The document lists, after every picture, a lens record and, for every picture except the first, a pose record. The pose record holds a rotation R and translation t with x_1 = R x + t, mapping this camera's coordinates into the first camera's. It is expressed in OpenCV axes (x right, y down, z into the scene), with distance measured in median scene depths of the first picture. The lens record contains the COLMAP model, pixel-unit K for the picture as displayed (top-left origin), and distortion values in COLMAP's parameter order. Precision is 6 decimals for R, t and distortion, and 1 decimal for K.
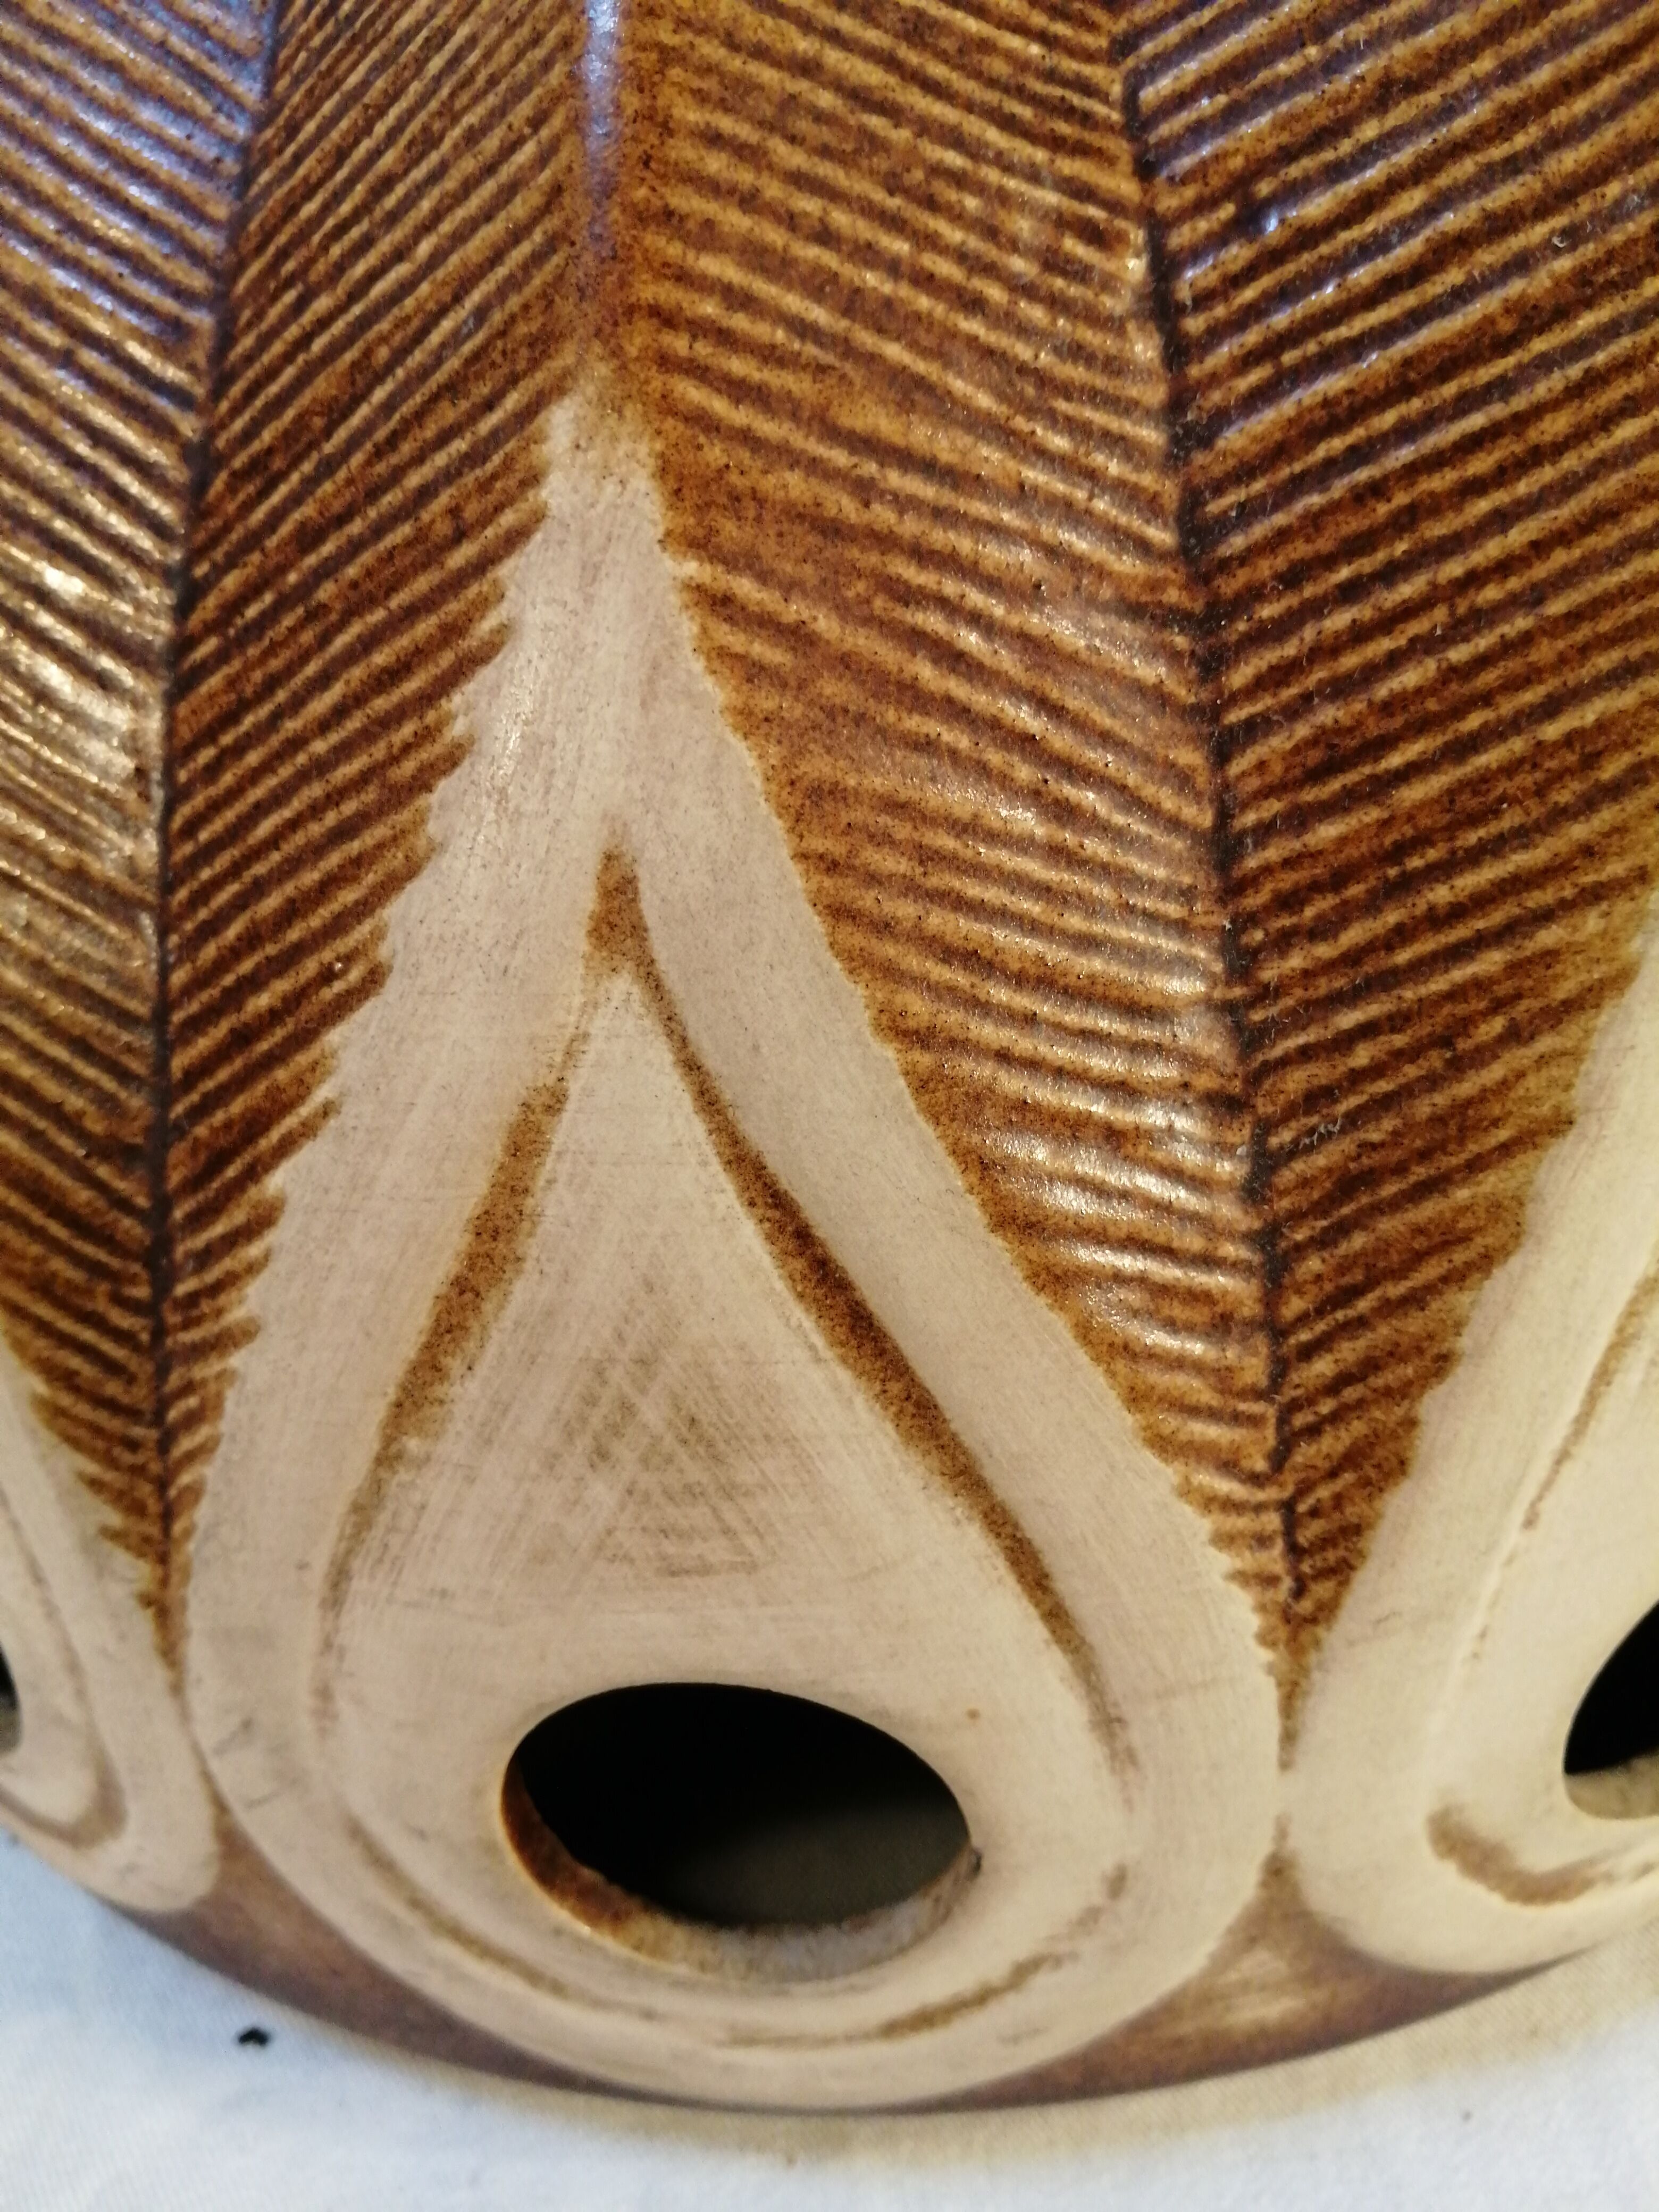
lens RADIAL K [[1800.7, 0, 811.0], [0, 1800.7, 1113.3], [0, 0, 1]] dist [0.016409, -0.115505]
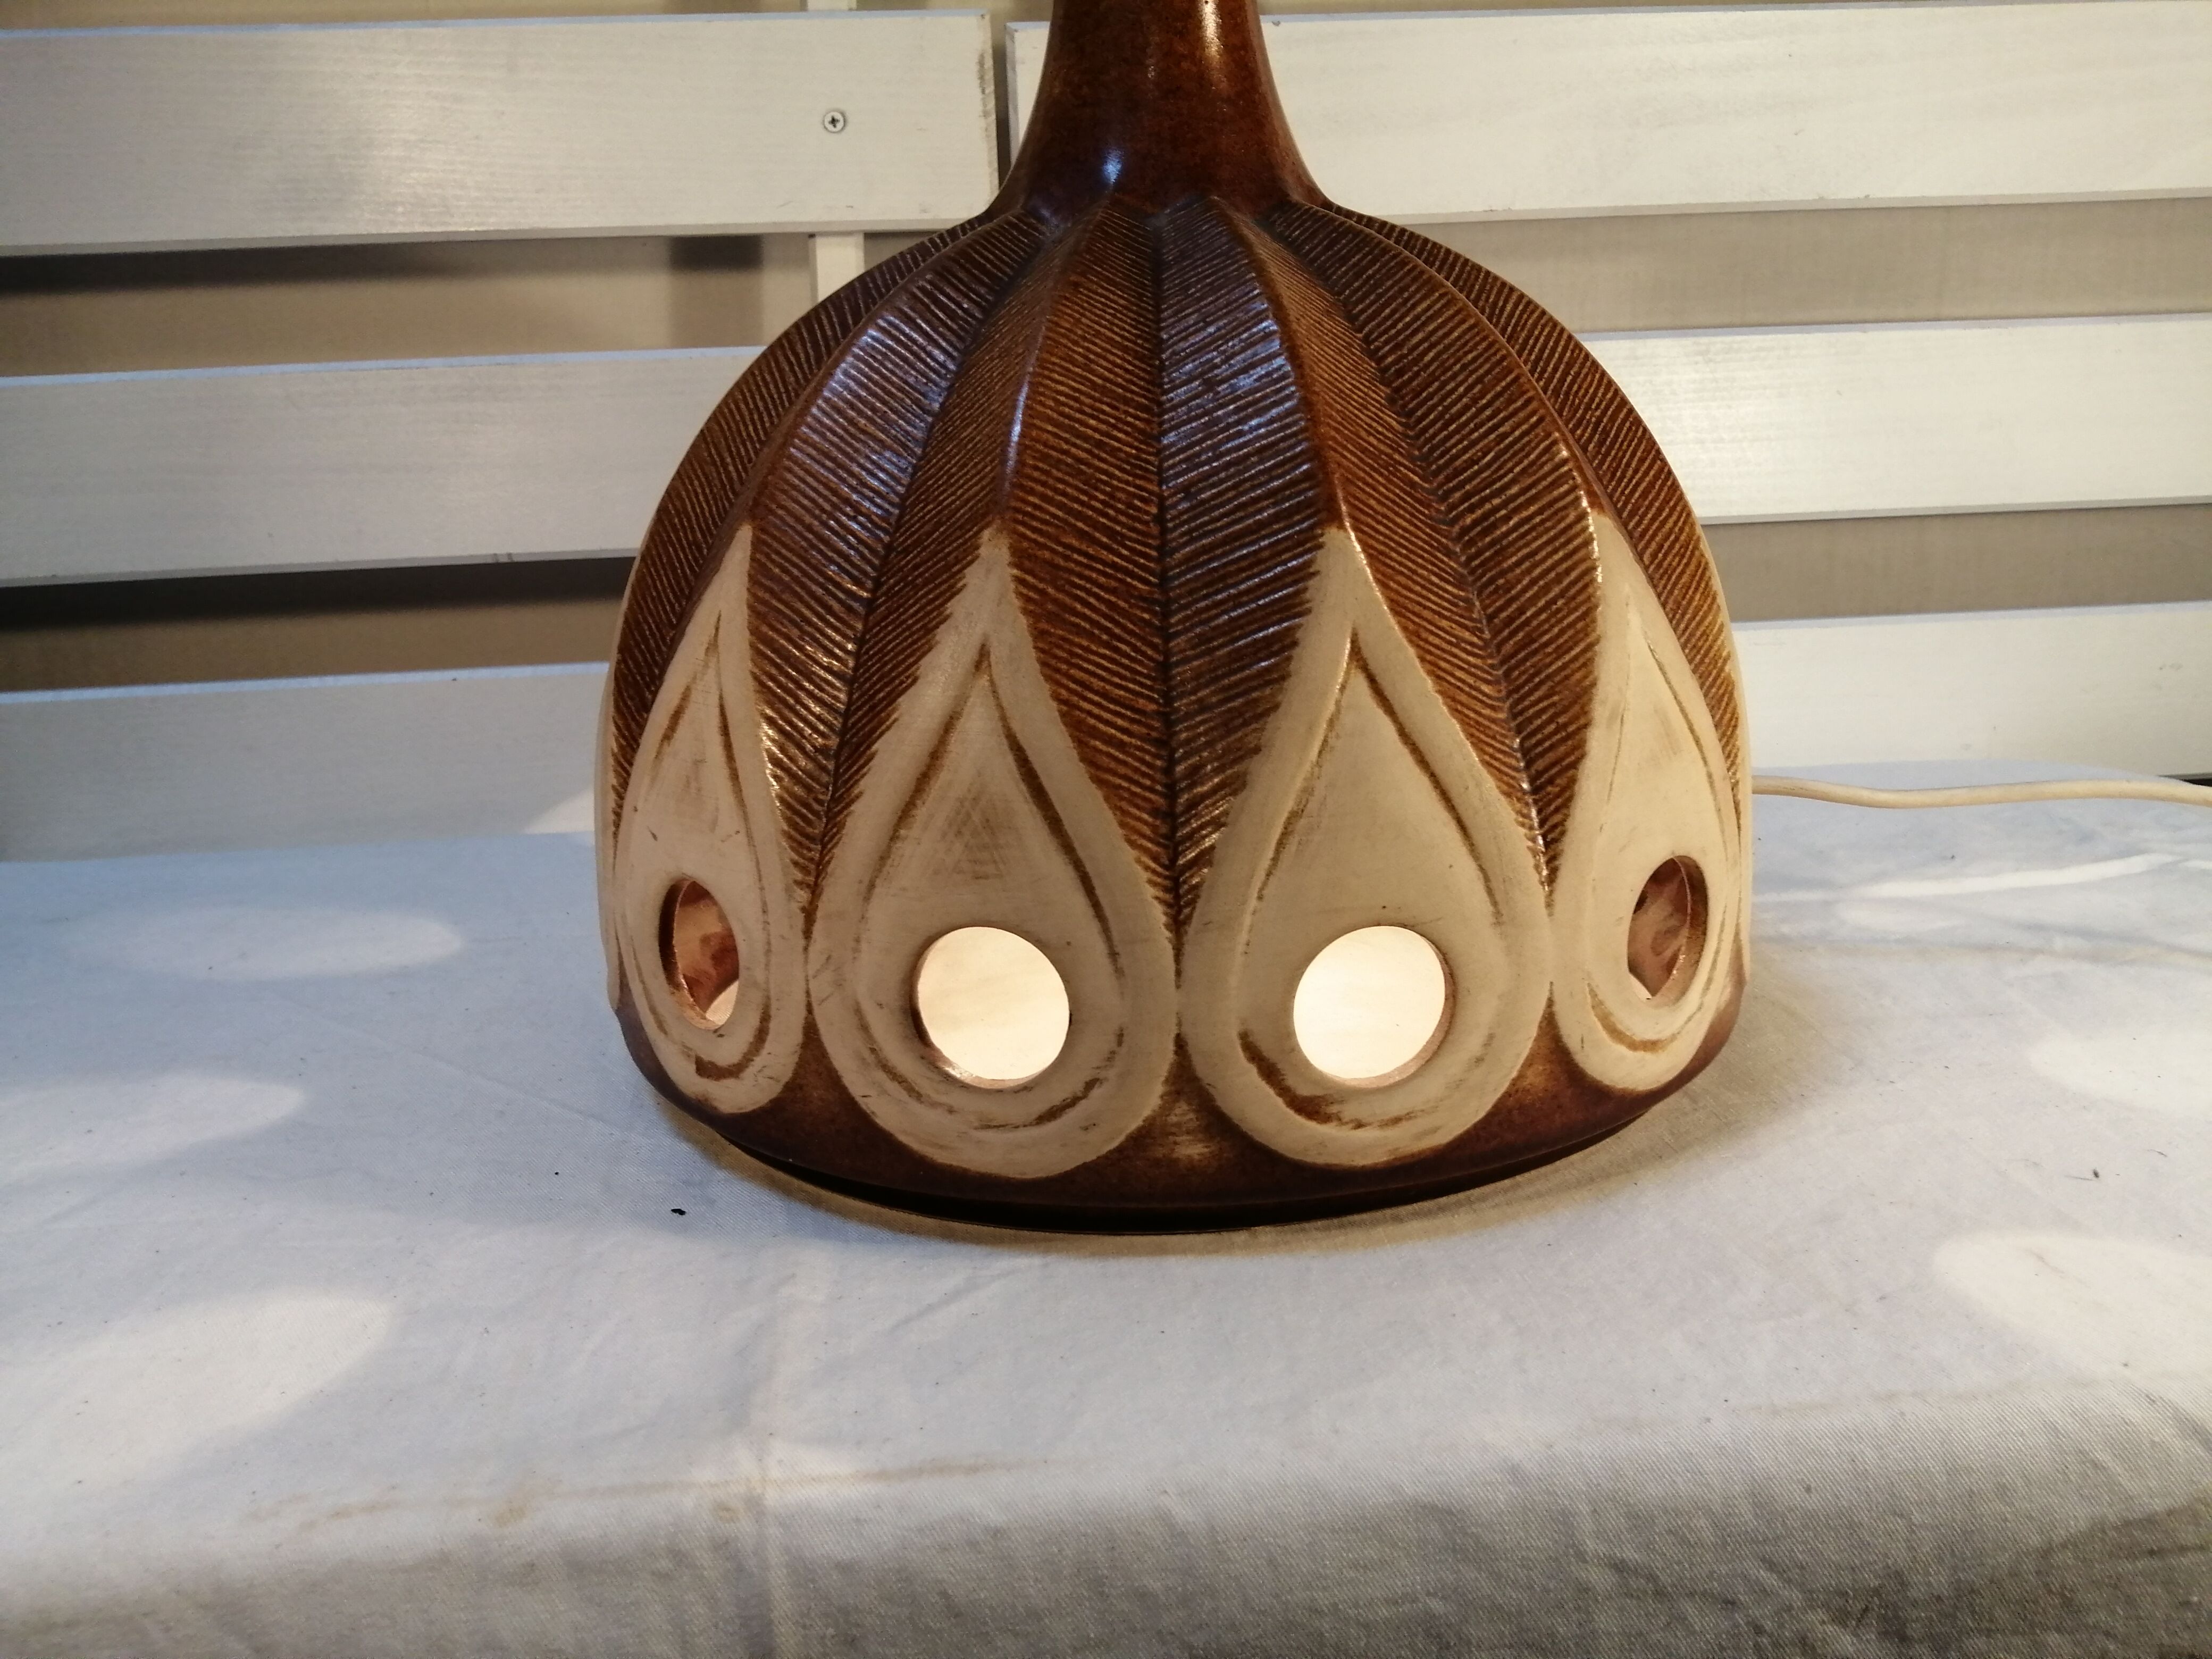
lens RADIAL K [[1787.0, 0, 1104.0], [0, 1787.0, 872.4], [0, 0, 1]] dist [0.087900, -0.178392]
pose [[0.984127, 0.086152, -0.155154, 0.665876], [-0.130136, 0.944750, -0.300854, 1.232493], [0.120663, 0.316269, 0.940965, -2.029295]]
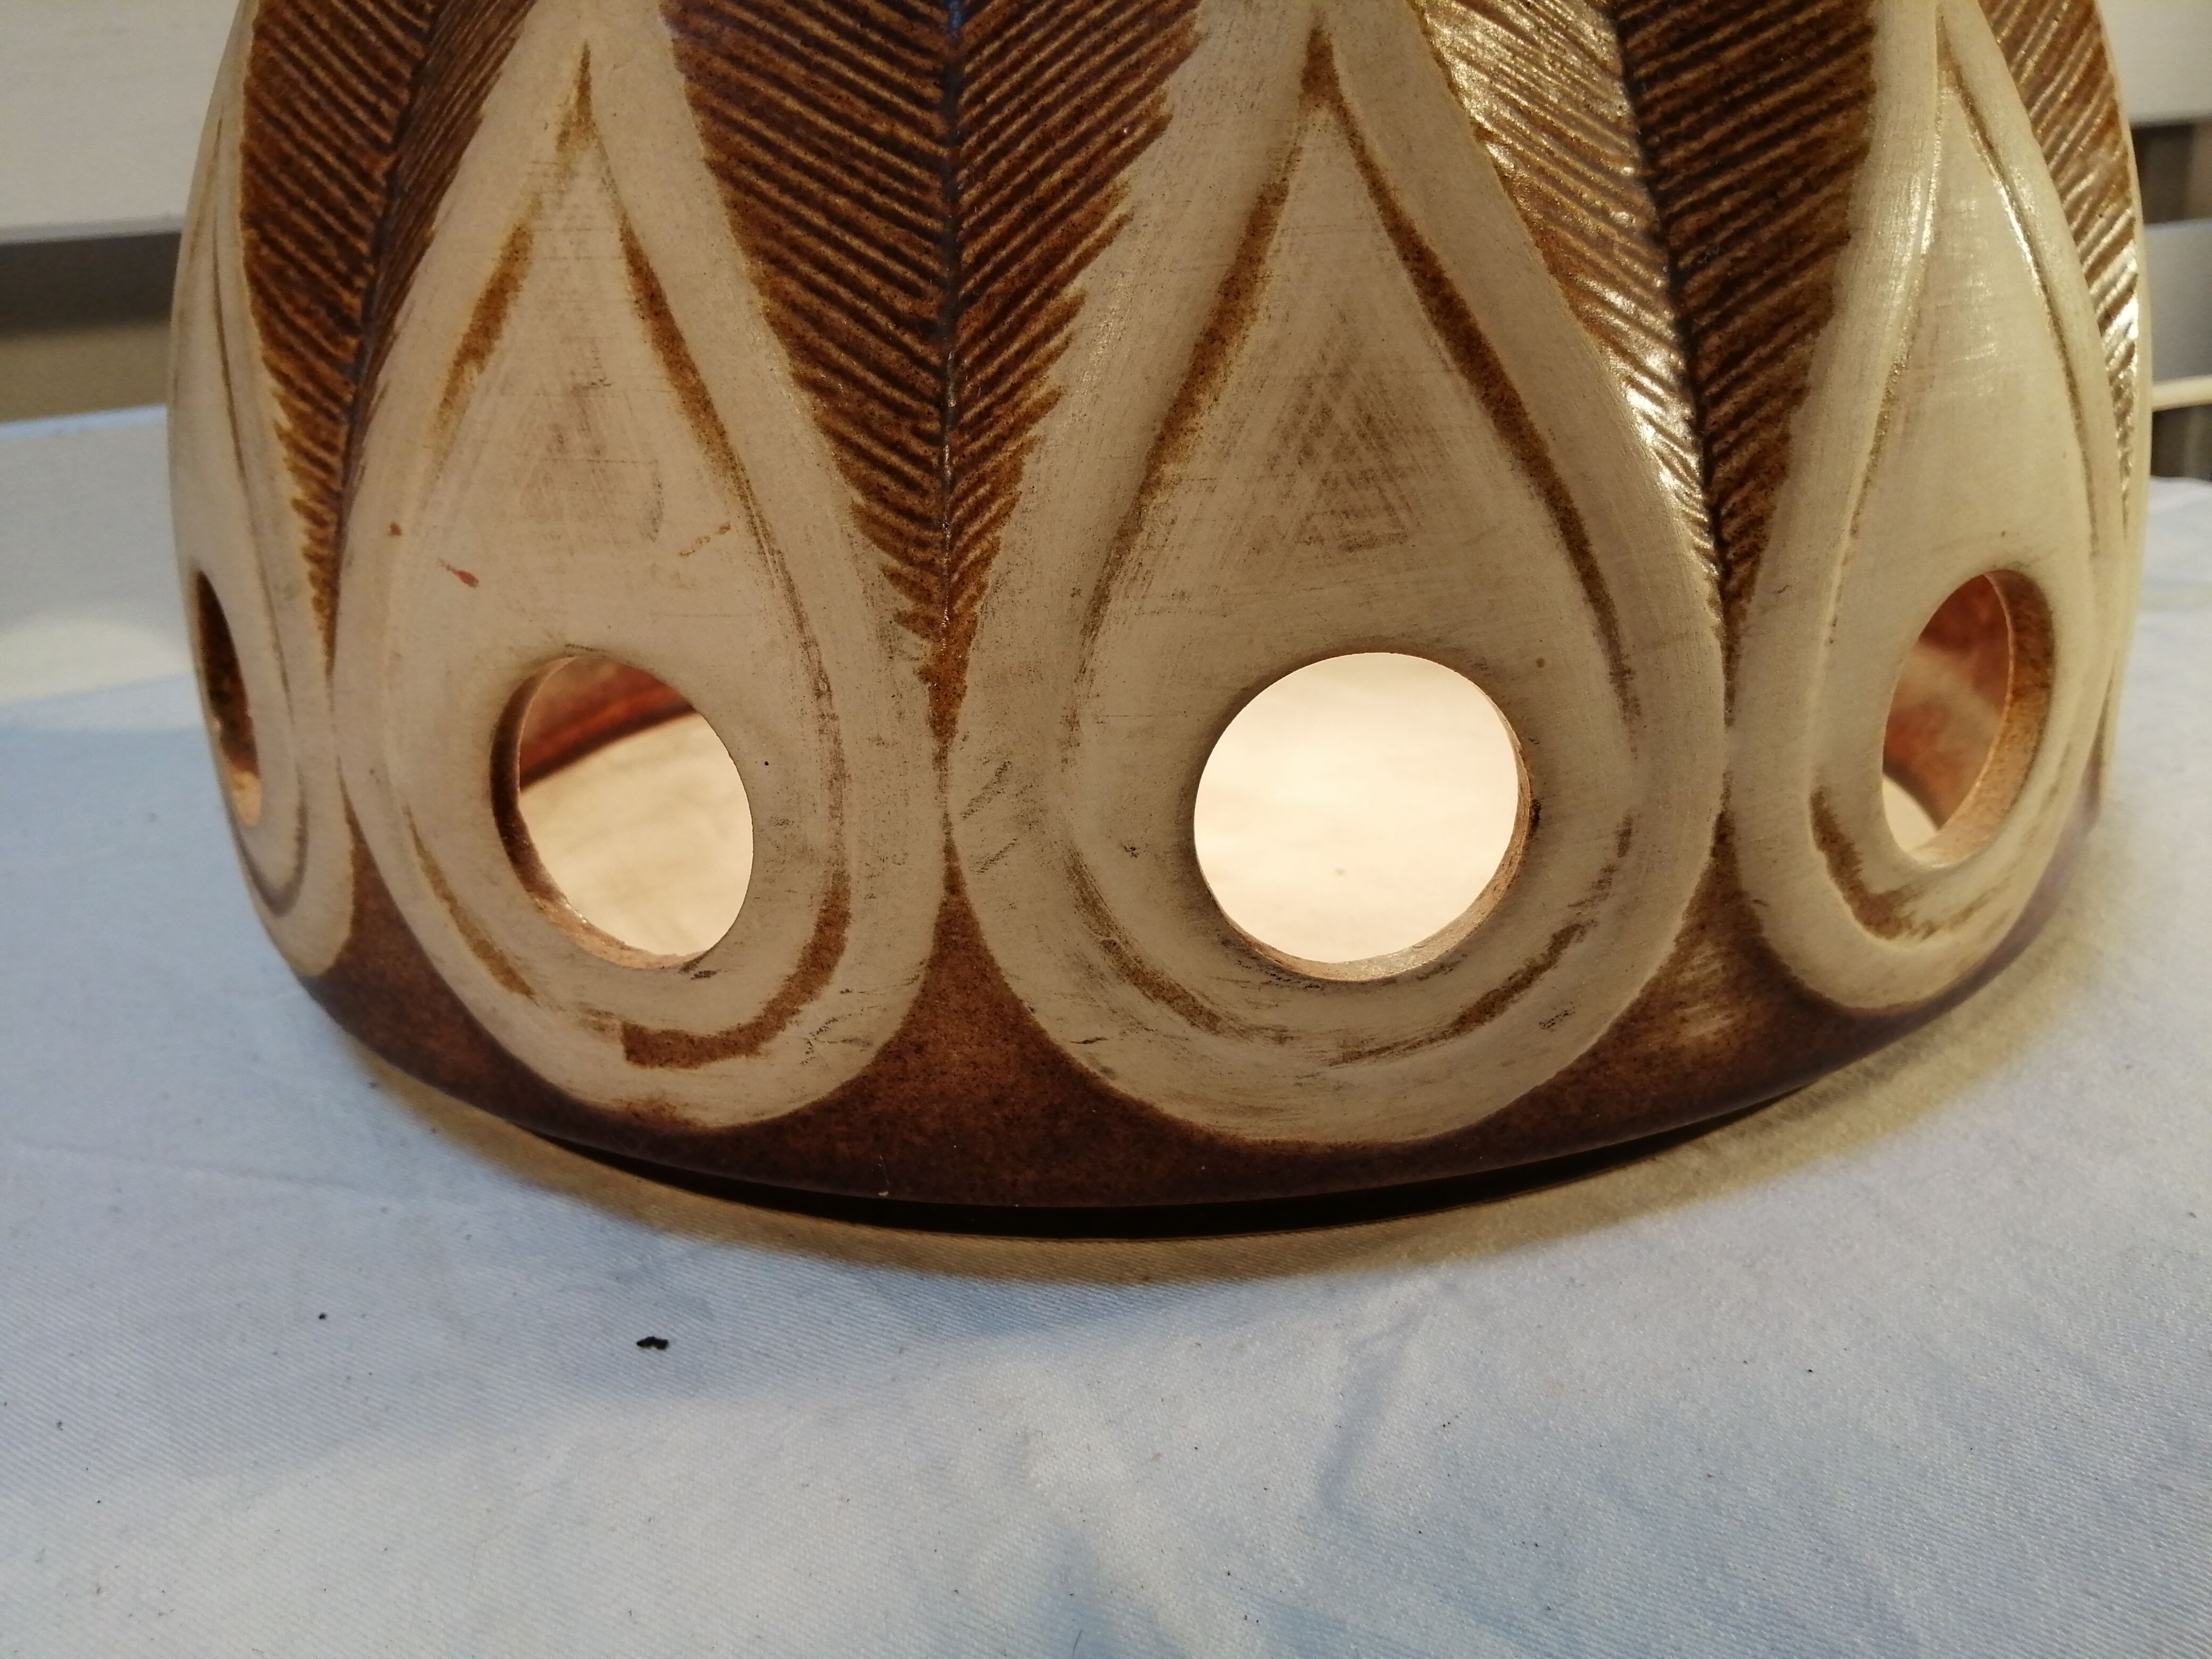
lens RADIAL K [[1756.3, 0, 1083.7], [0, 1756.3, 871.3], [0, 0, 1]] dist [0.060847, -0.149960]
pose [[0.976779, -0.057528, 0.206381, -0.645815], [0.104617, 0.968698, -0.225120, 0.872007], [-0.186970, 0.241484, 0.952223, -0.287577]]
